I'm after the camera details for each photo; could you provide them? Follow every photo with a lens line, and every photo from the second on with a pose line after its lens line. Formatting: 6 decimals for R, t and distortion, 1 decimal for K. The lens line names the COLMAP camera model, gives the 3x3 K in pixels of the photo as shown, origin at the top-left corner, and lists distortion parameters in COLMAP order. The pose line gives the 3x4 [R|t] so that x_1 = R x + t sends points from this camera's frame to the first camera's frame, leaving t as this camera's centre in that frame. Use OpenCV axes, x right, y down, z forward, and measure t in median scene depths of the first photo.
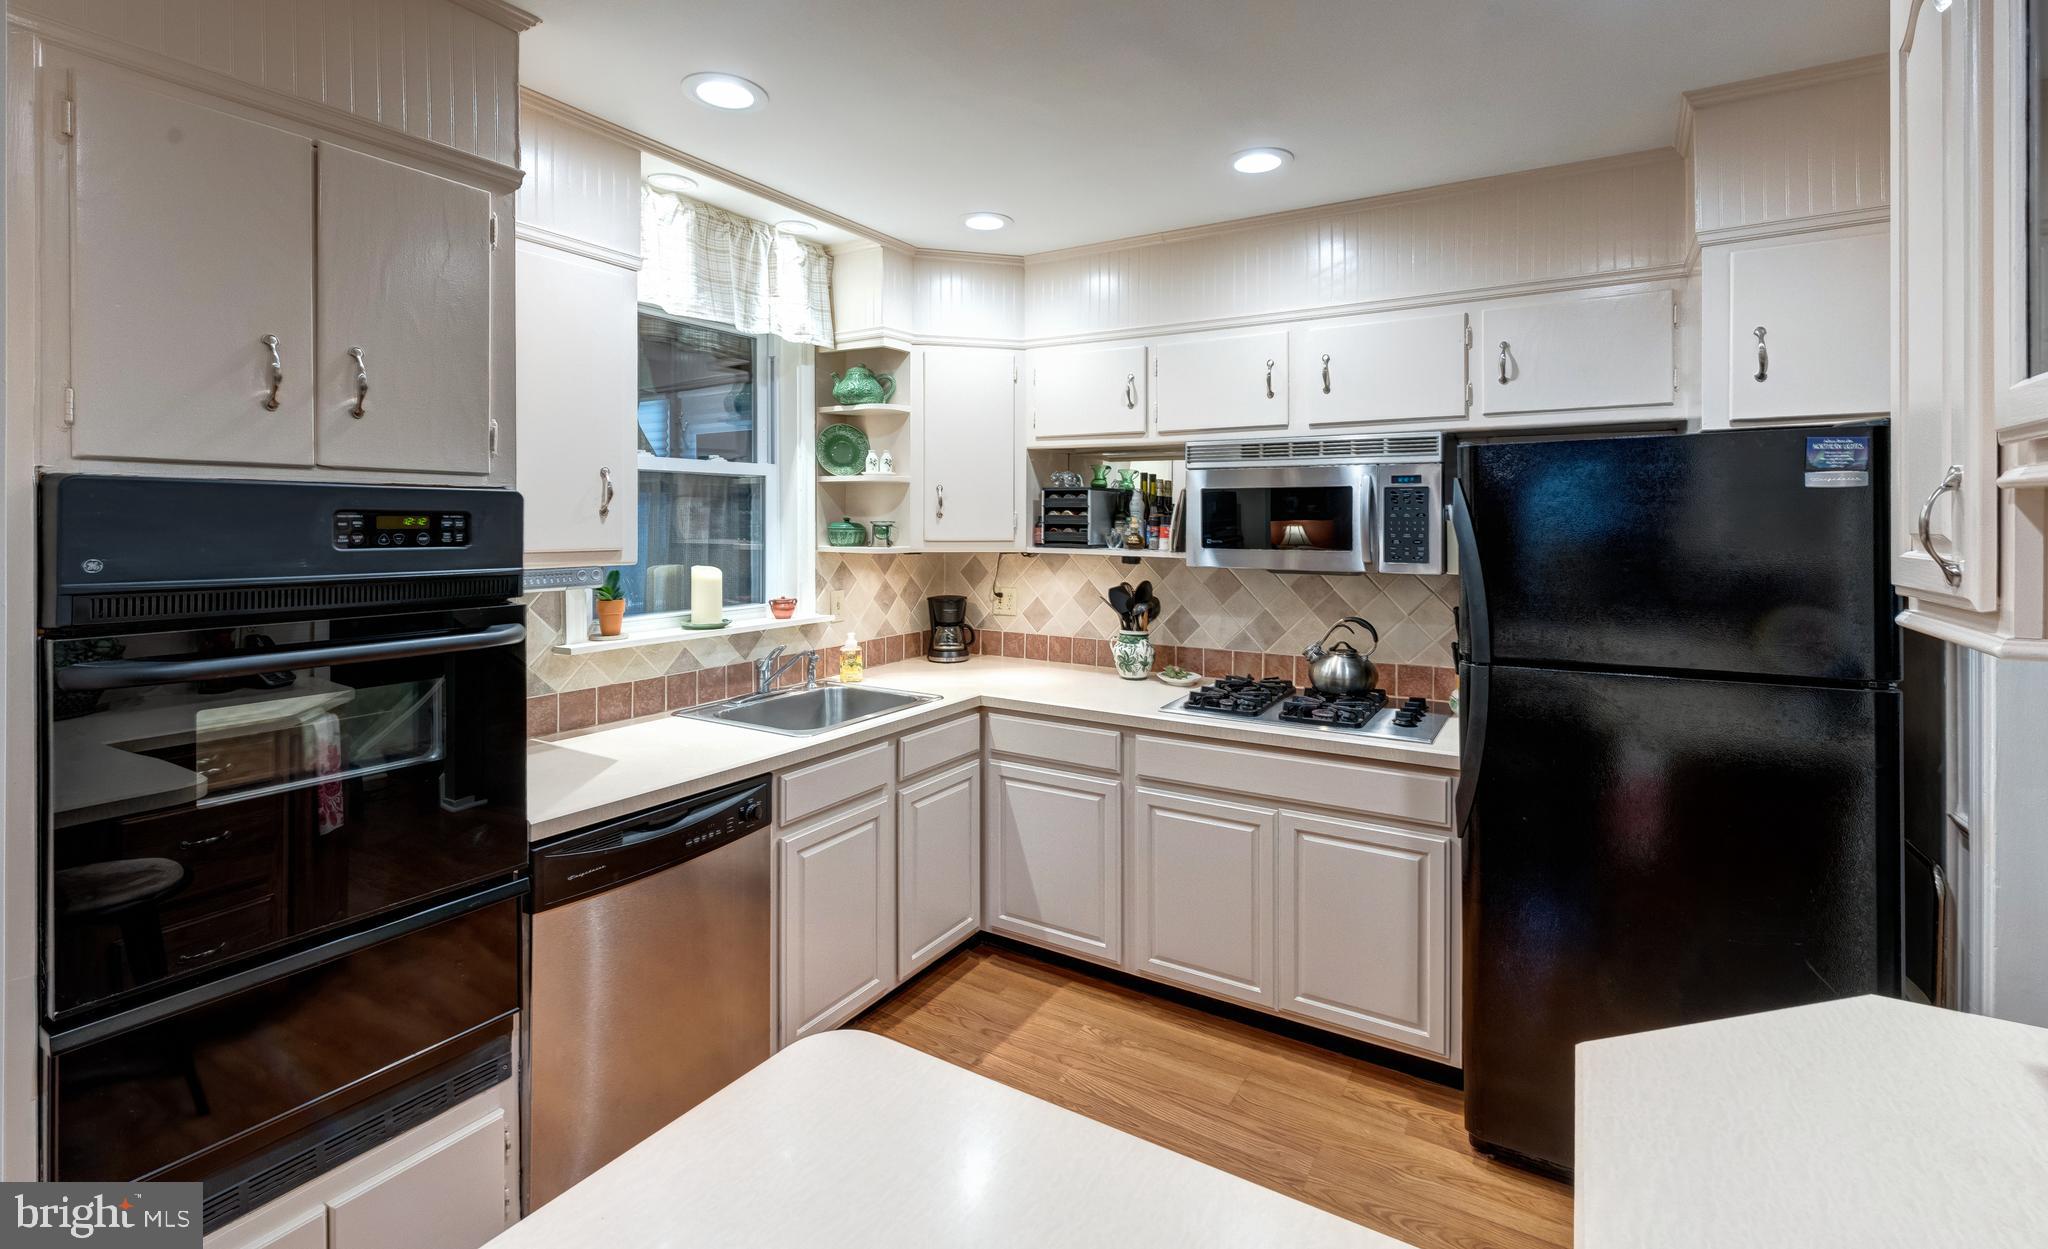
lens RADIAL K [[894.3, 0, 1047.4], [0, 894.3, 520.6], [0, 0, 1]] dist [0.006020, -0.001896]
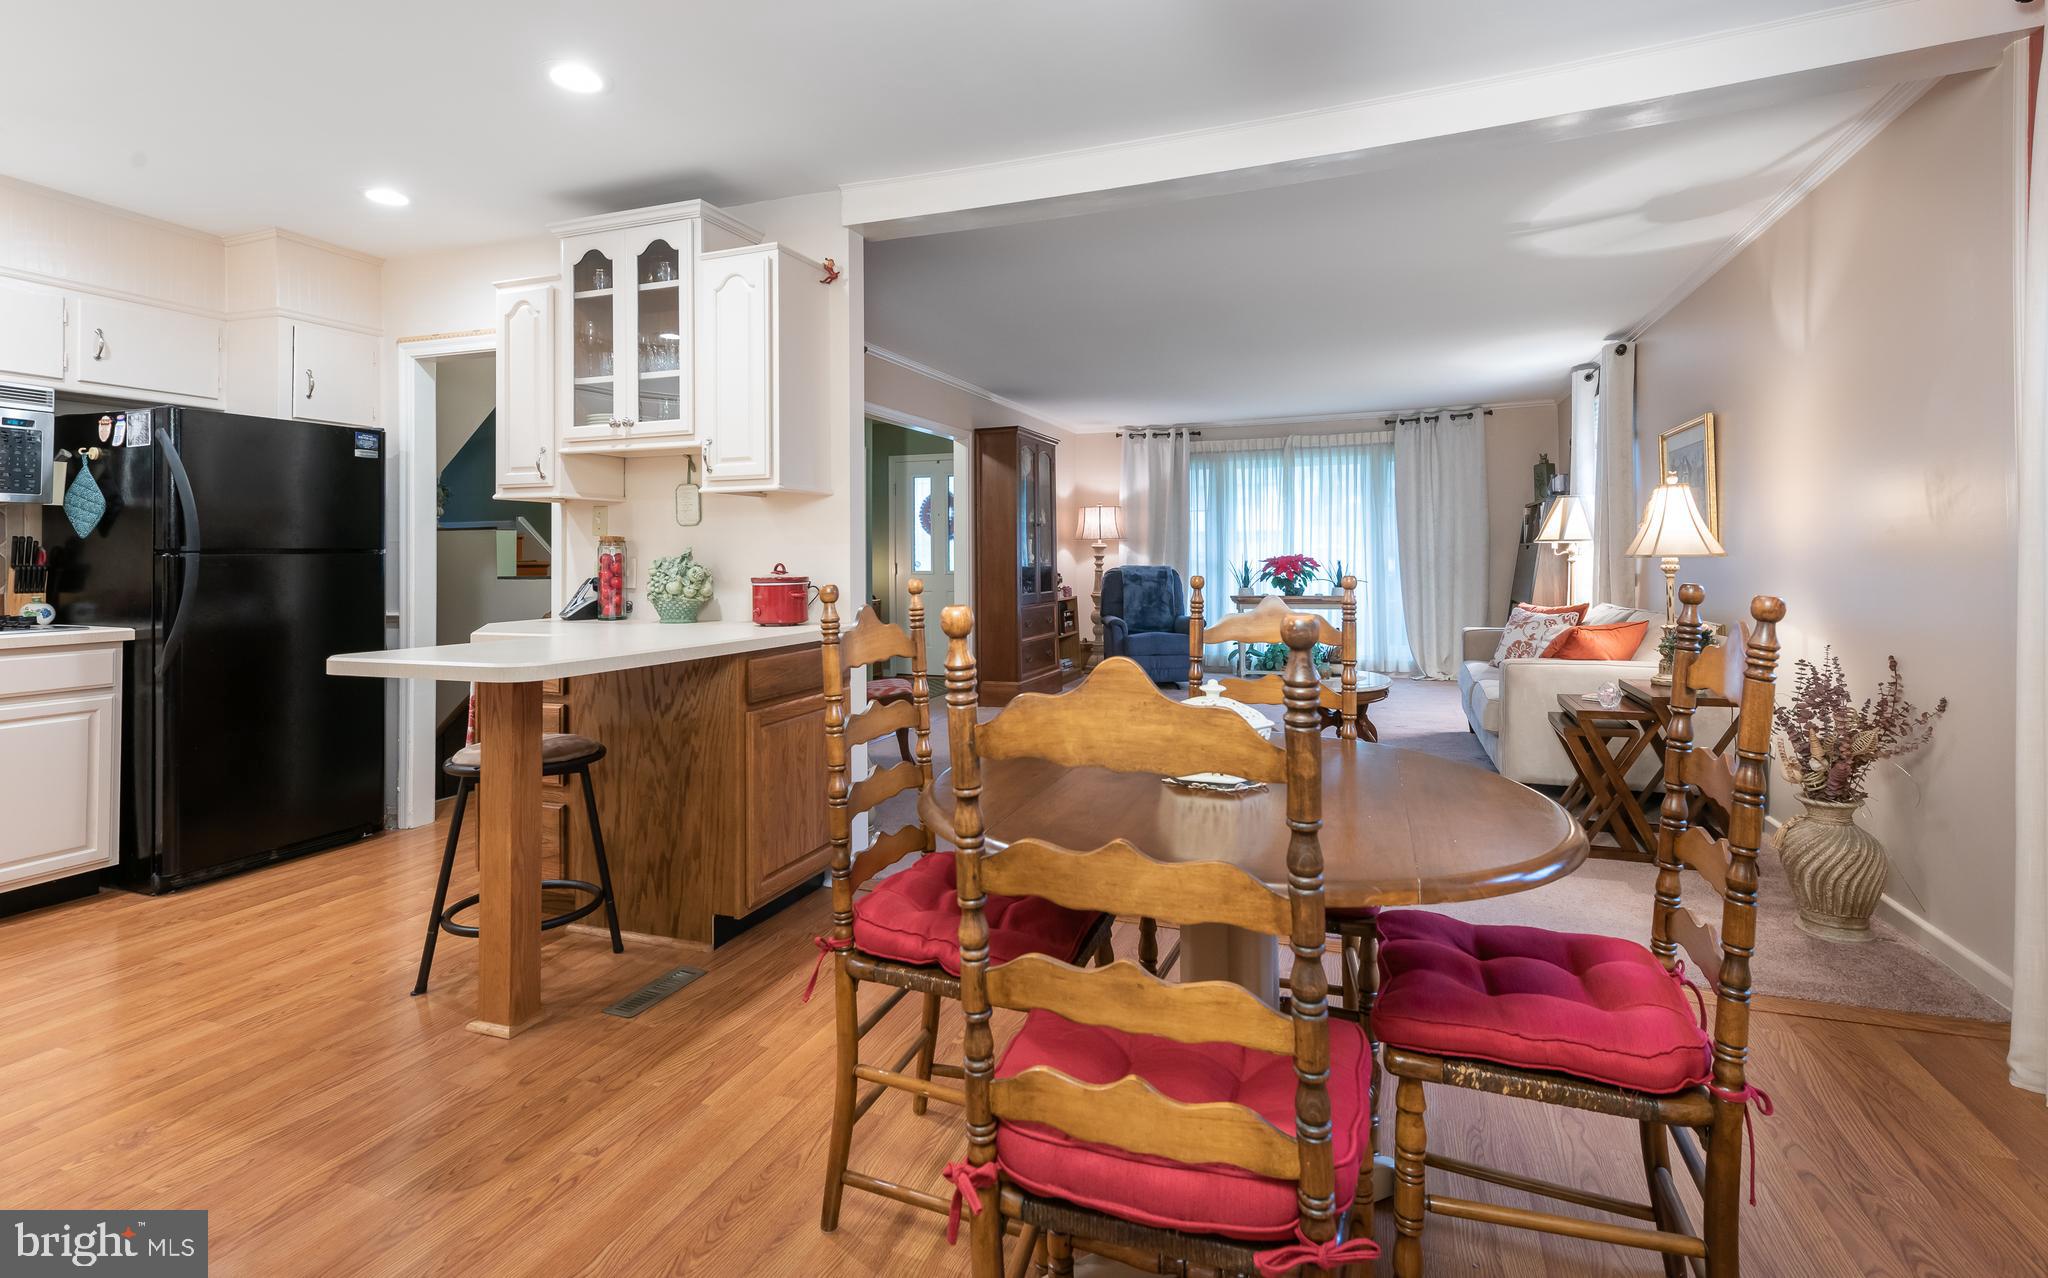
lens RADIAL K [[940.0, 0, 1009.4], [0, 940.0, 555.0], [0, 0, 1]] dist [0.007899, -0.001025]
pose [[-0.174303, 0.000668, 0.984692, -0.929698], [0.002124, 0.999998, -0.000303, 0.115774], [-0.984690, 0.002039, -0.174304, -0.061987]]
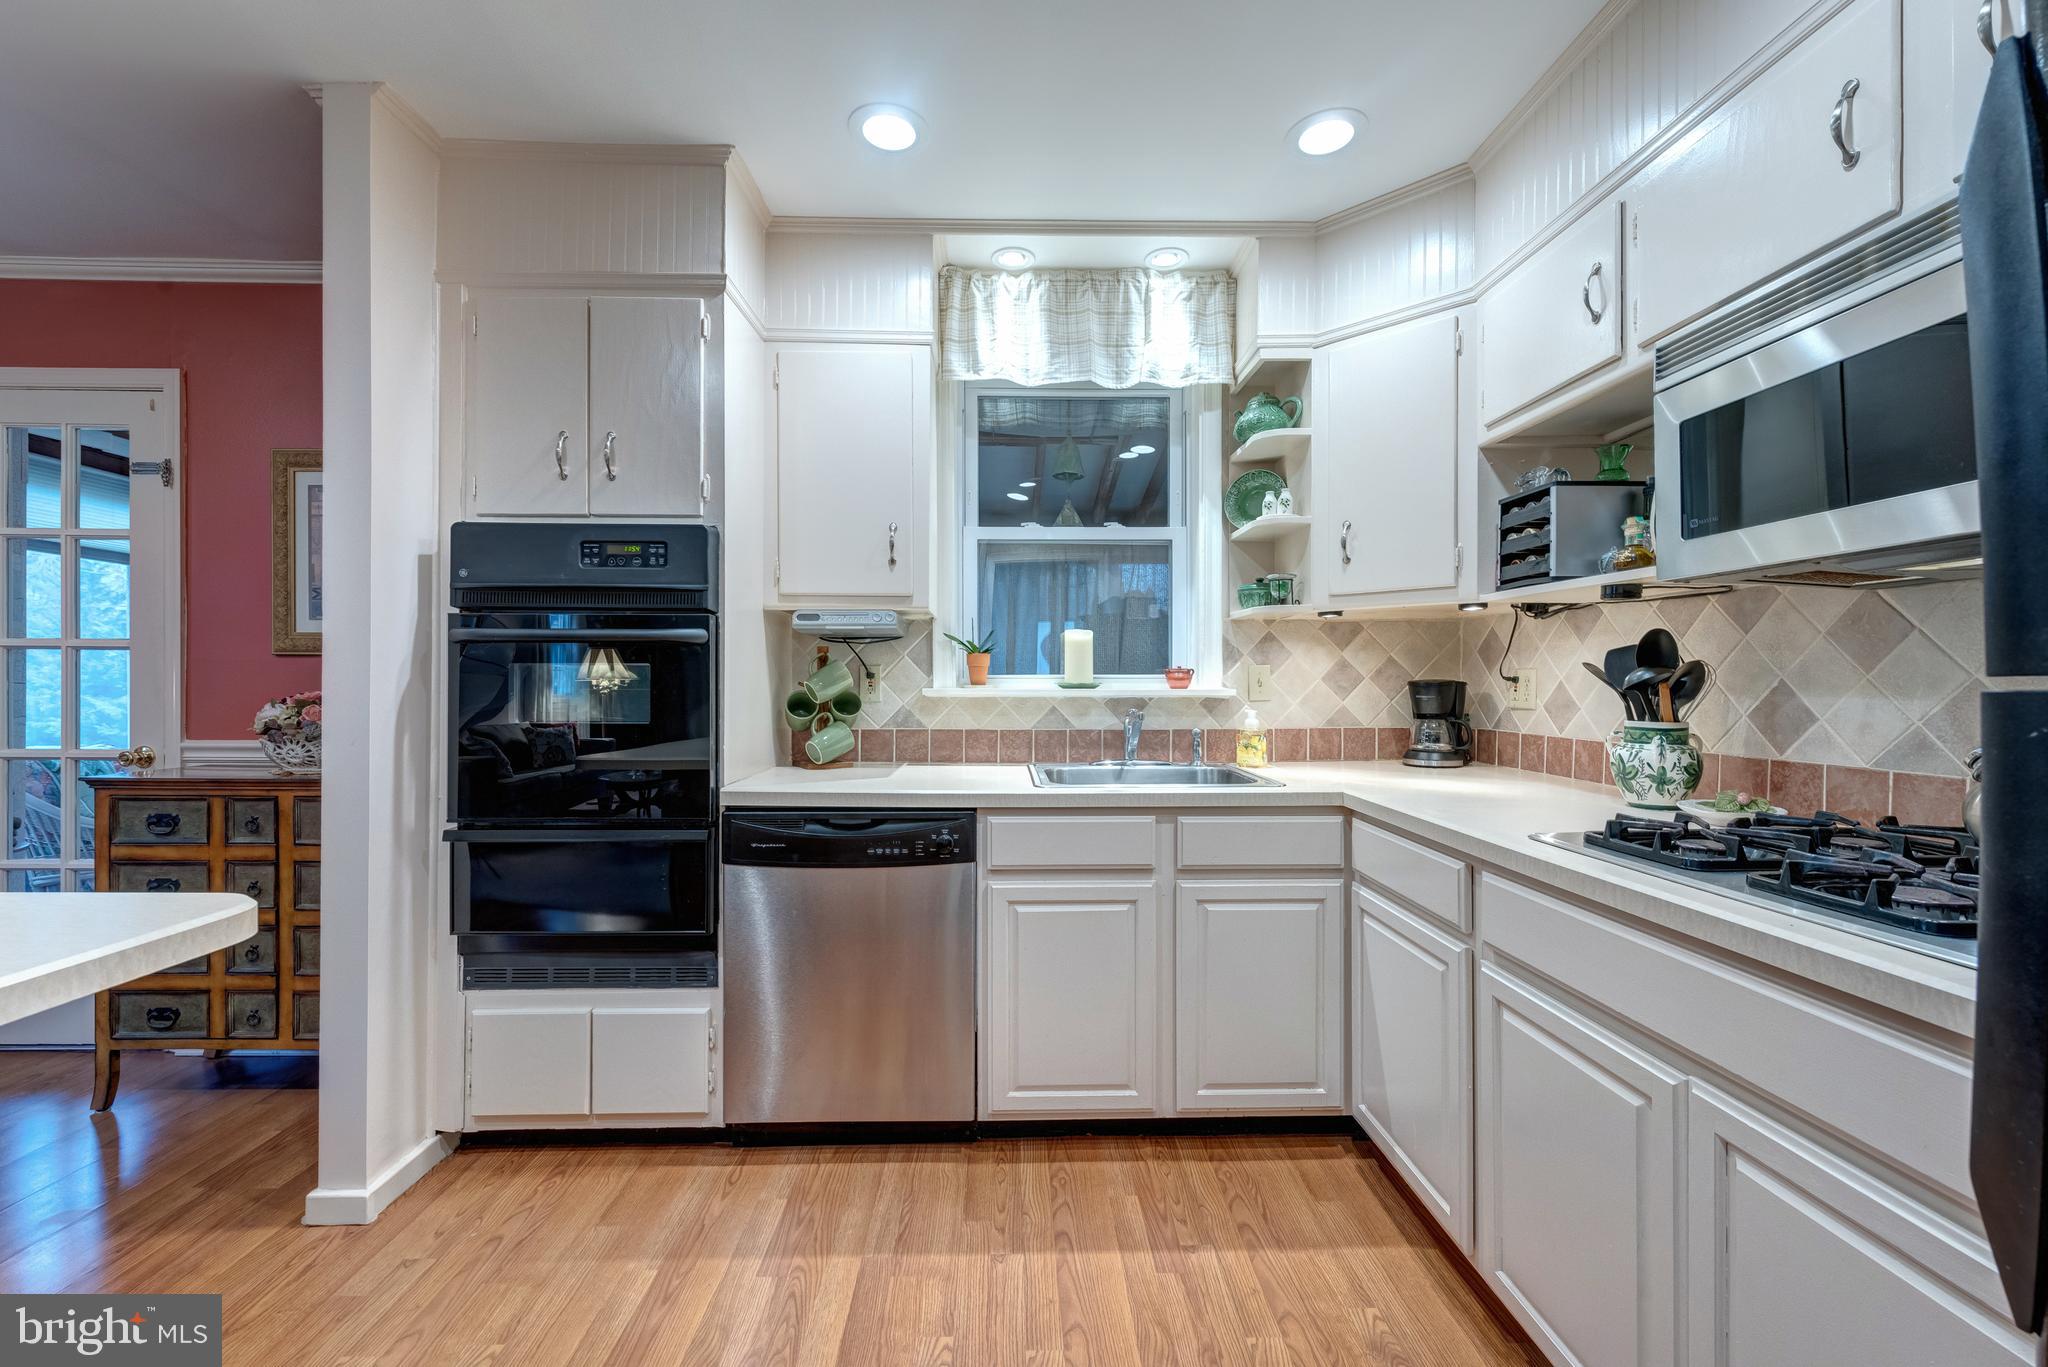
lens RADIAL K [[828.8, 0, 1038.7], [0, 828.8, 687.4], [0, 0, 1]] dist [0.003137, -0.000679]
pose [[0.530553, 0.000273, -0.847652, 0.372997], [0.001604, 0.999998, 0.001326, 0.111178], [0.847650, -0.002063, 0.530551, 0.440981]]
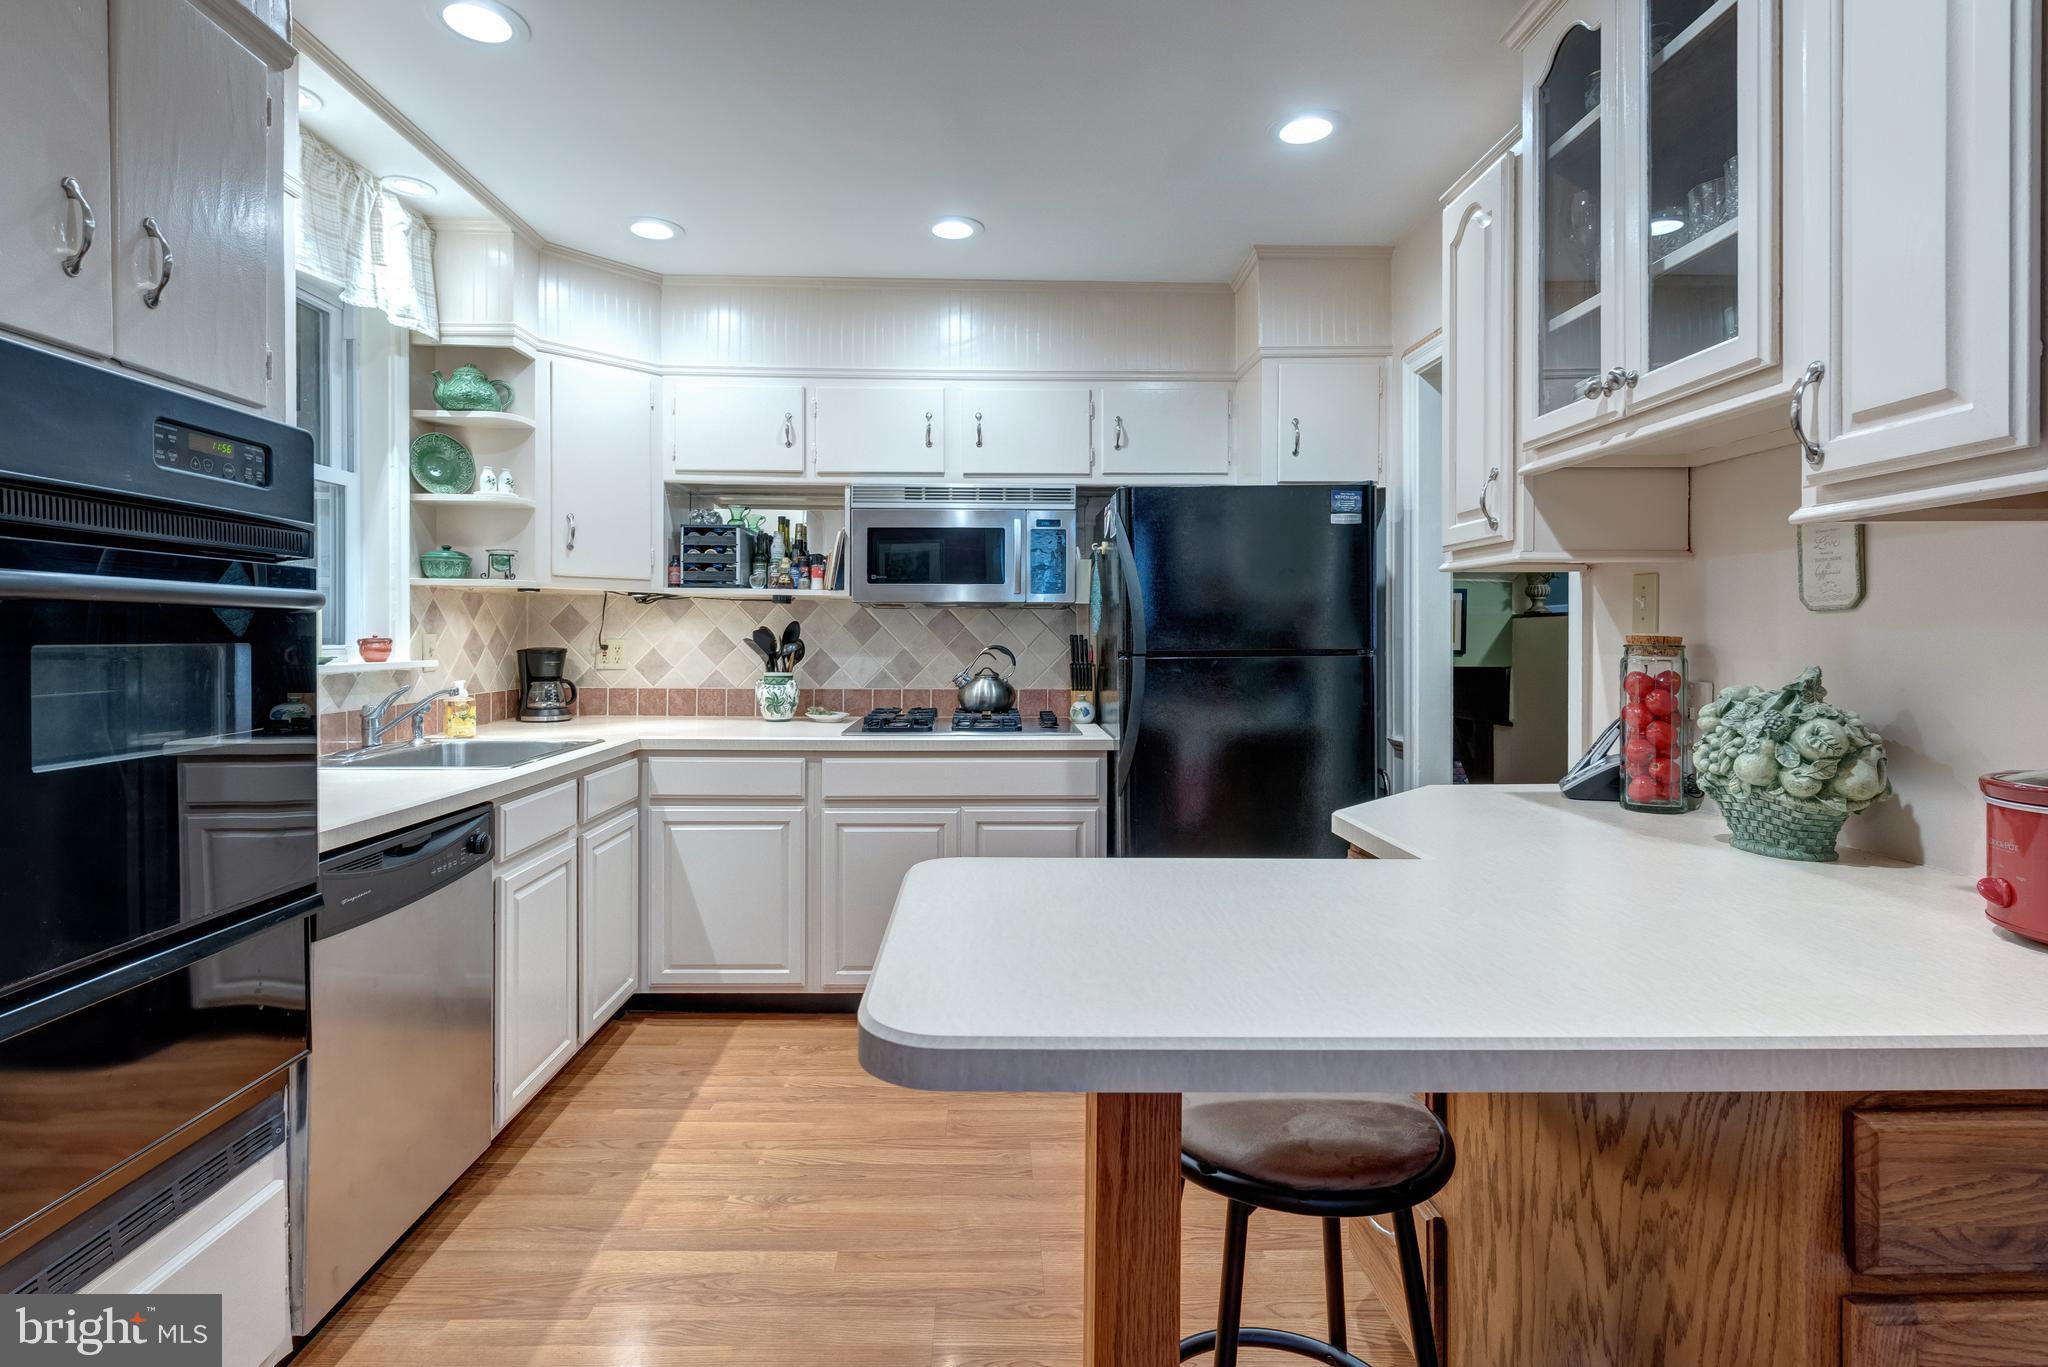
lens RADIAL K [[983.5, 0, 1013.1], [0, 983.5, 637.2], [0, 0, 1]] dist [0.000514, -0.003735]
pose [[0.845137, -0.003100, 0.534540, -0.298042], [0.001166, 0.999991, 0.003955, 0.088265], [-0.534548, -0.002719, 0.845134, -0.070816]]
